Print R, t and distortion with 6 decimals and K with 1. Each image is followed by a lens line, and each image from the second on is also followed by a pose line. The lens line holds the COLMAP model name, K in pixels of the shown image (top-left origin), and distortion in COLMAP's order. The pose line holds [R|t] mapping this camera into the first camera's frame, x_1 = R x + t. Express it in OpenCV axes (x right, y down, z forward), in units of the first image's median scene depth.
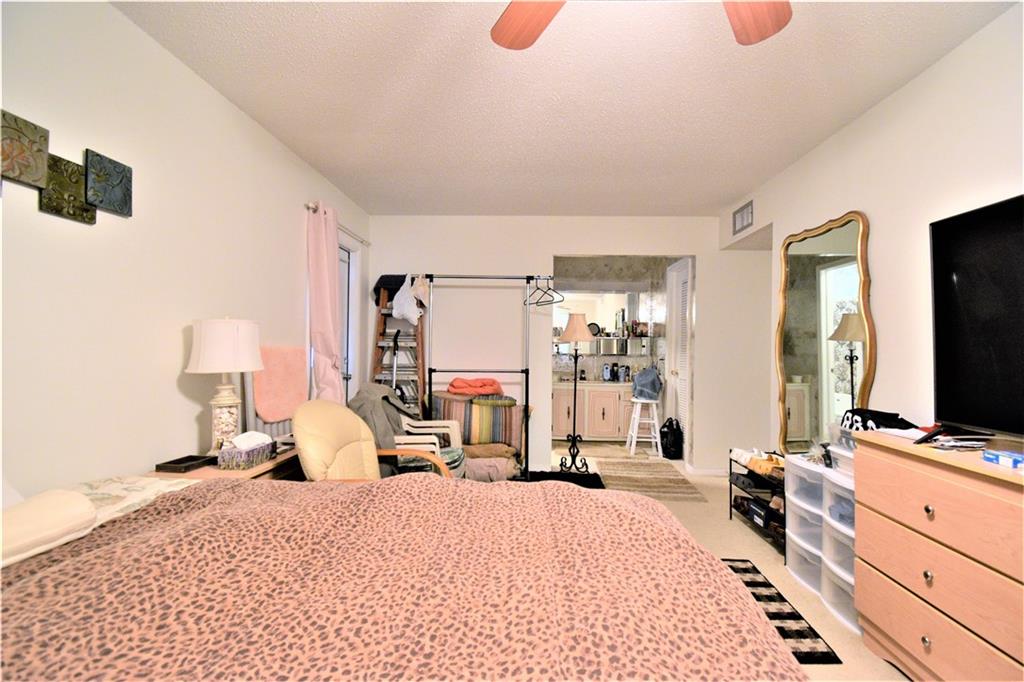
lens RADIAL K [[453.0, 0, 514.9], [0, 453.0, 344.1], [0, 0, 1]] dist [0.017004, -0.023923]
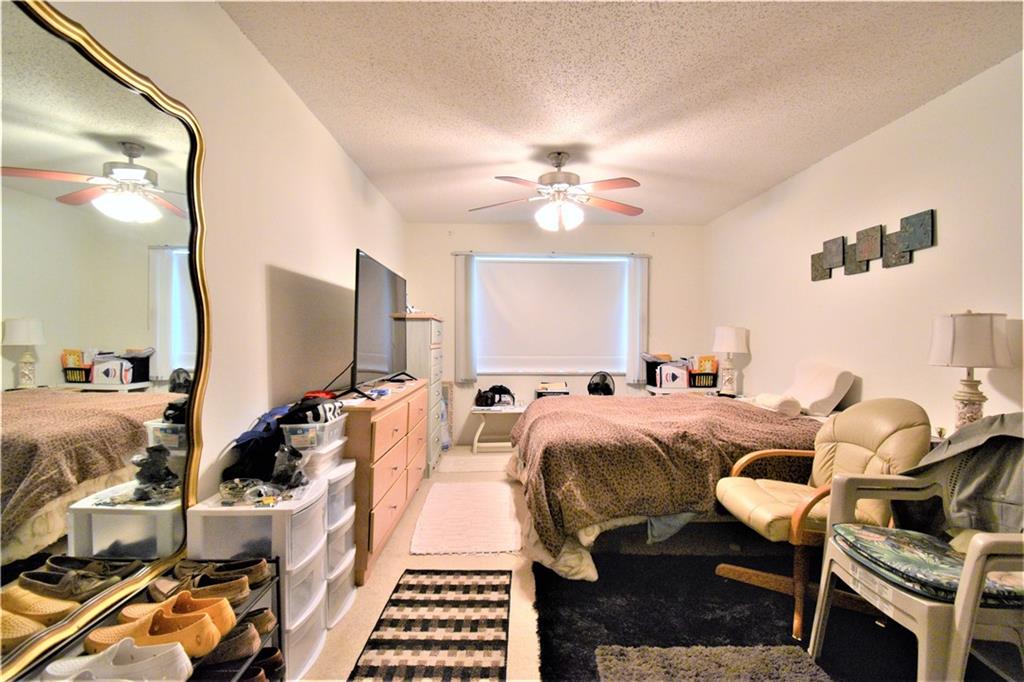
lens RADIAL K [[453.0, 0, 514.9], [0, 453.0, 344.1], [0, 0, 1]] dist [0.017004, -0.023923]
pose [[-0.998395, -0.015285, -0.054534, 0.471101], [-0.015746, 0.999844, 0.008028, 0.024310], [0.054403, 0.008874, -0.998480, 2.265155]]
